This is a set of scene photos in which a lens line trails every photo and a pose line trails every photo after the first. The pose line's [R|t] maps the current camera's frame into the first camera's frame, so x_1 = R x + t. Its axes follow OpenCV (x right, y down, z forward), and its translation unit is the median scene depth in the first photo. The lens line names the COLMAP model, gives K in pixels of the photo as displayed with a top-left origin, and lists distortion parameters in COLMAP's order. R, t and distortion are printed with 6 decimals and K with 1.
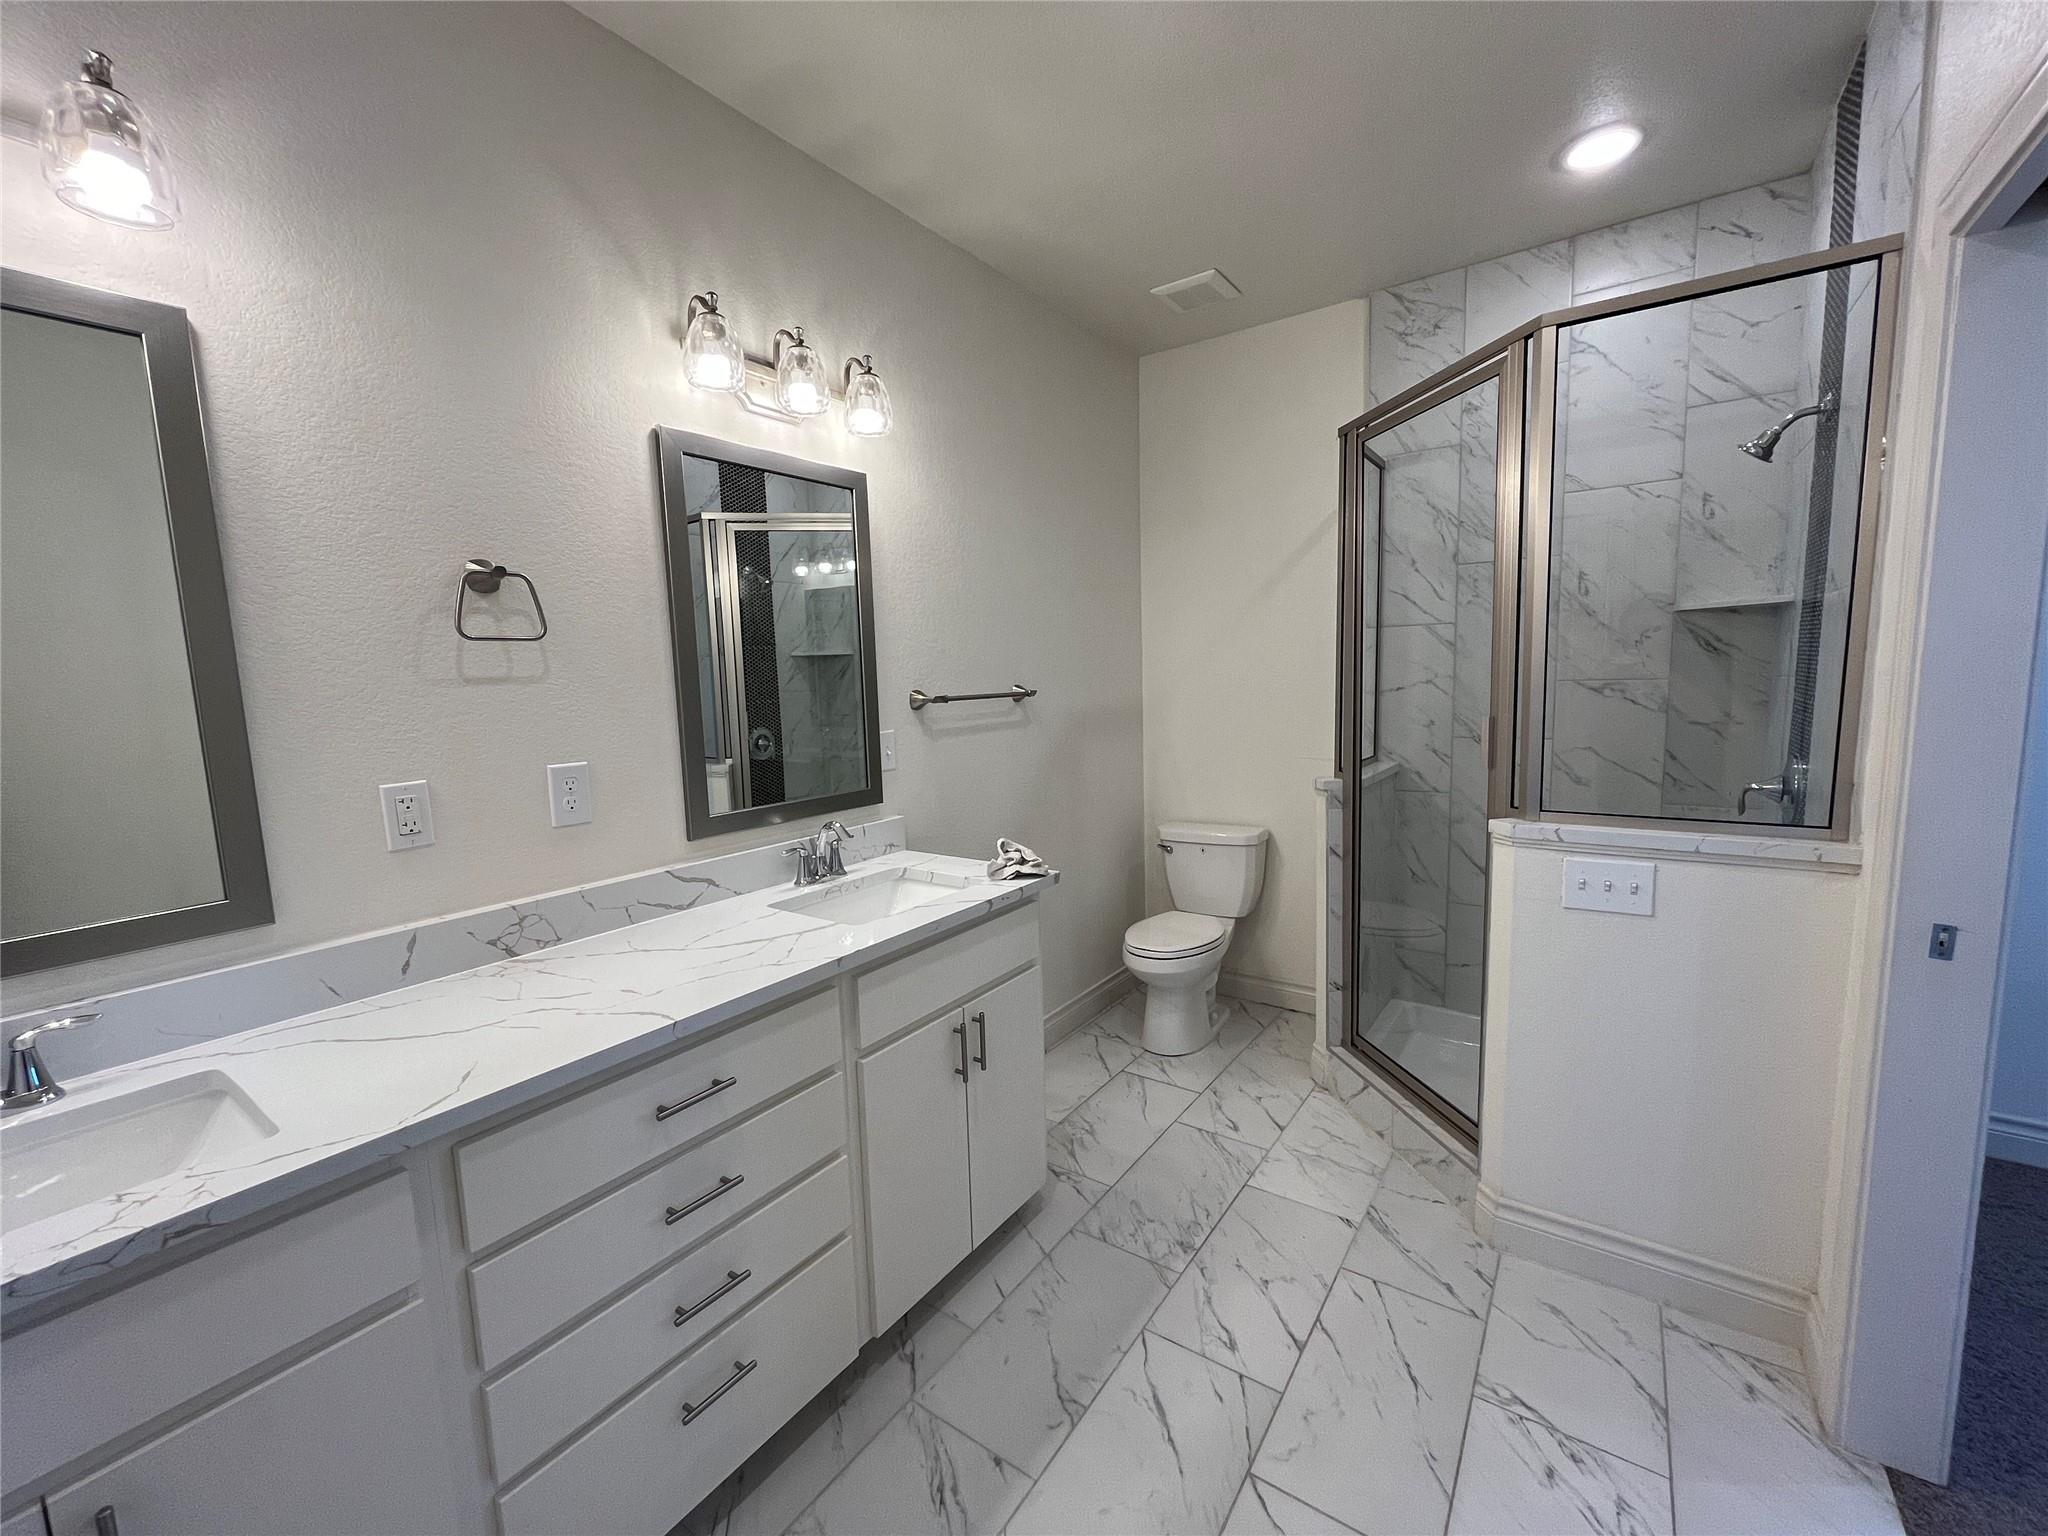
lens RADIAL K [[828.6, 0, 1024.0], [0, 828.6, 768.0], [0, 0, 1]] dist [-0.001043, -0.000163]
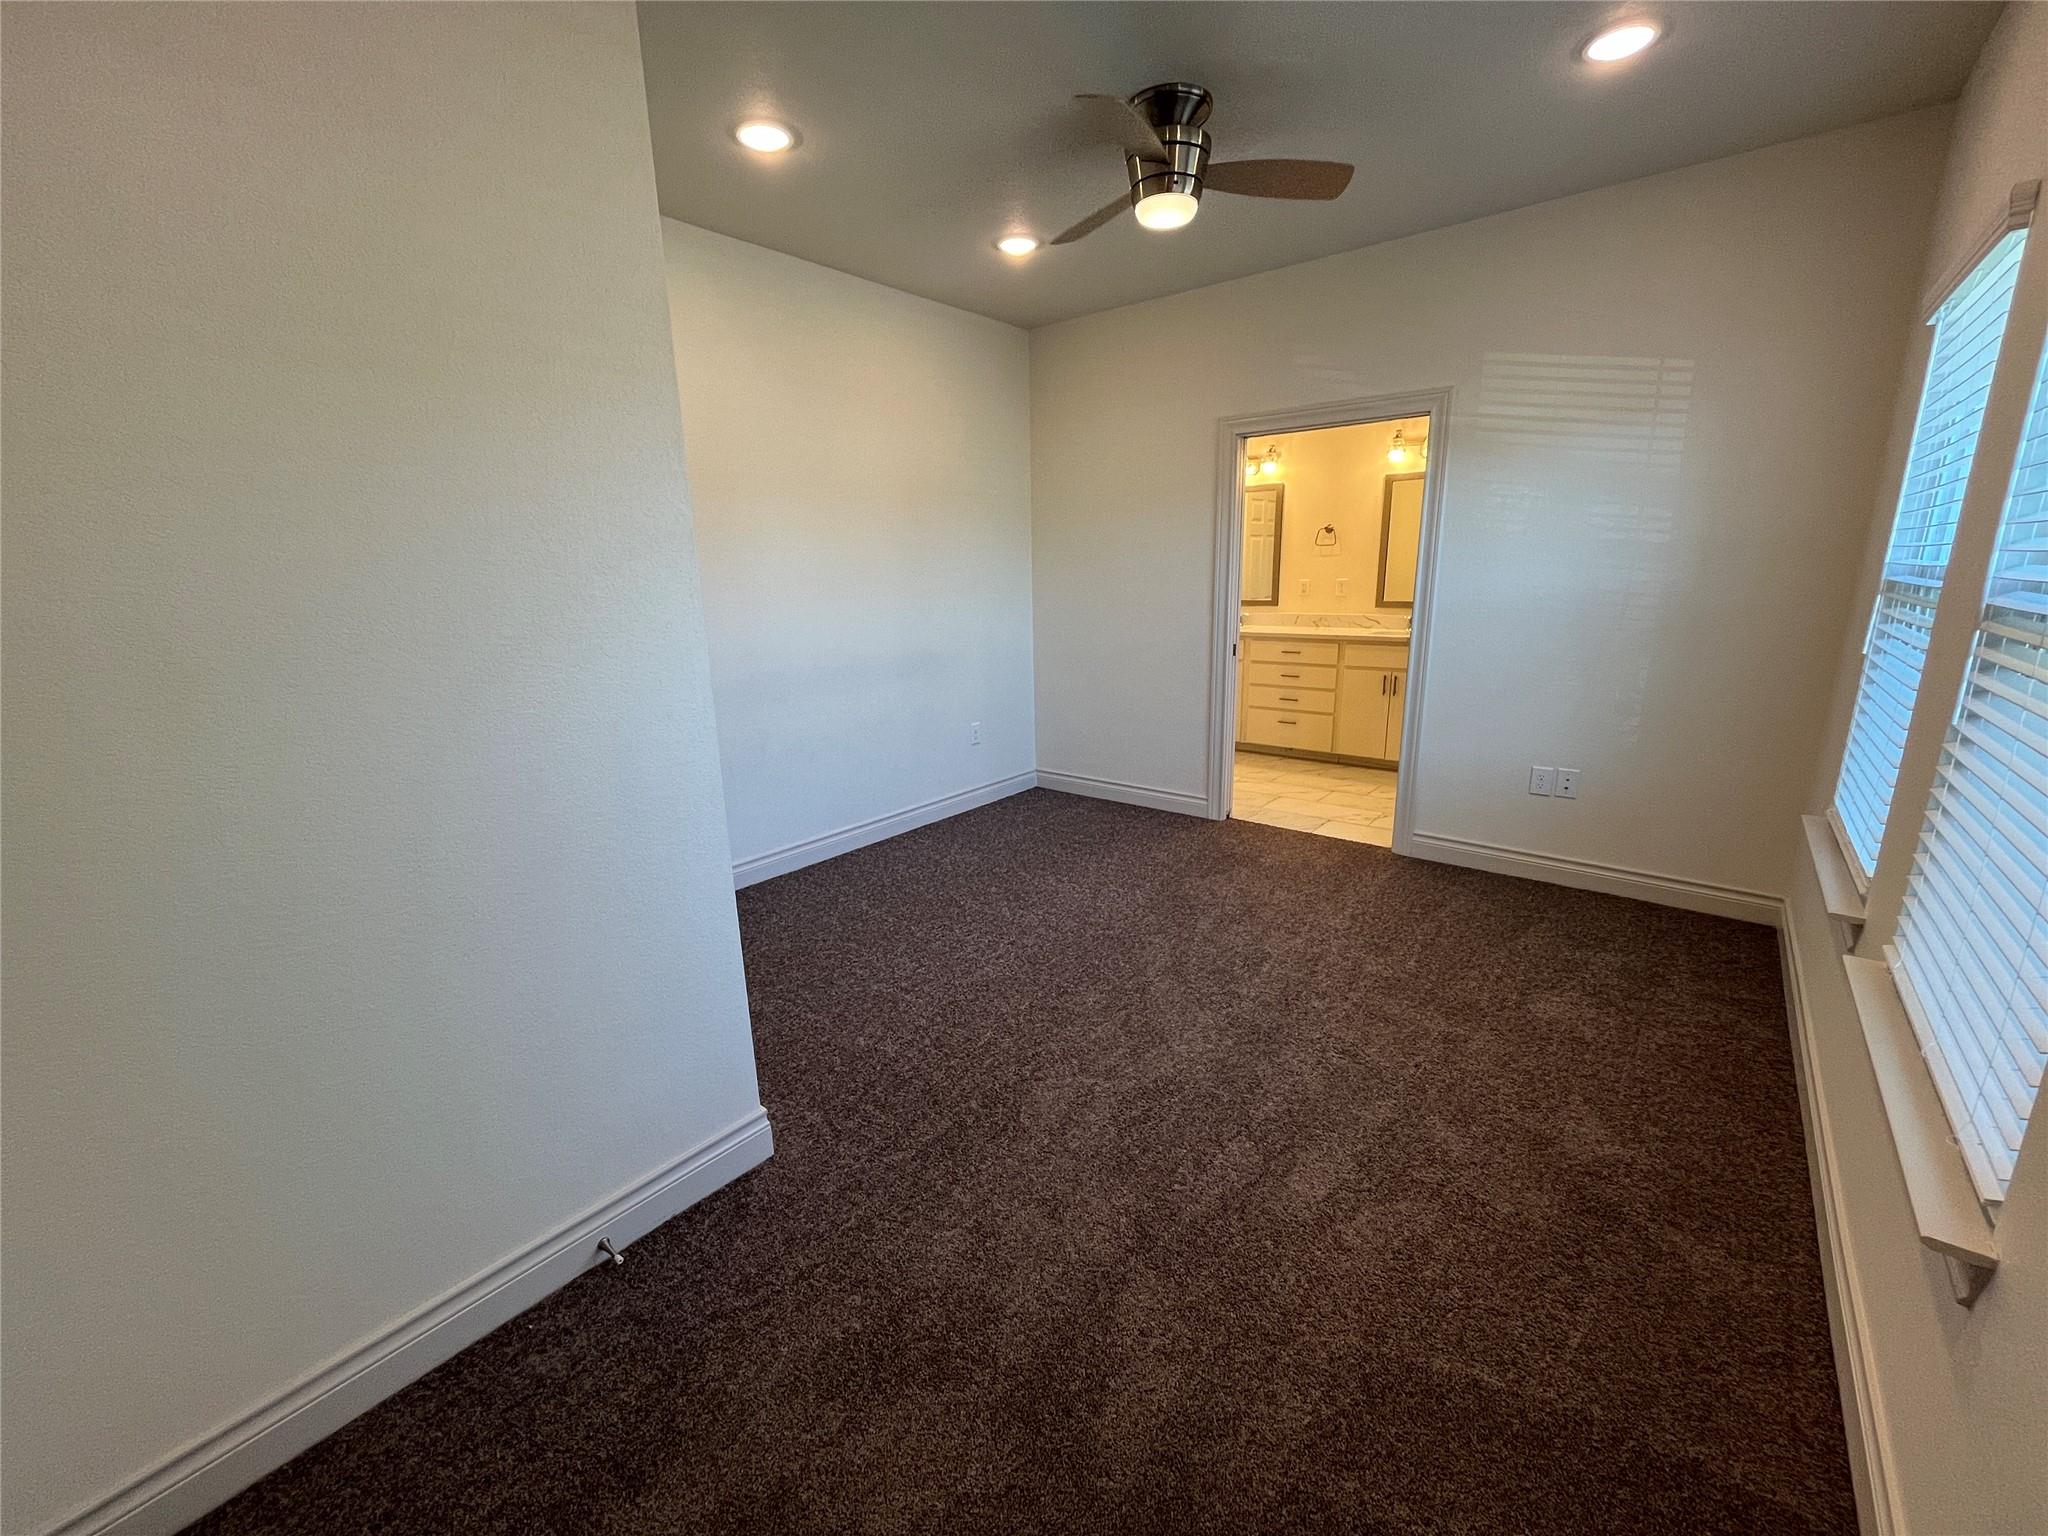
lens RADIAL K [[828.6, 0, 1024.0], [0, 828.6, 768.0], [0, 0, 1]] dist [-0.001043, -0.000163]
pose [[-0.062454, 0.261935, -0.963063, 3.659418], [-0.093438, 0.959174, 0.266937, -0.057499], [0.993664, 0.106658, -0.035430, -0.191343]]
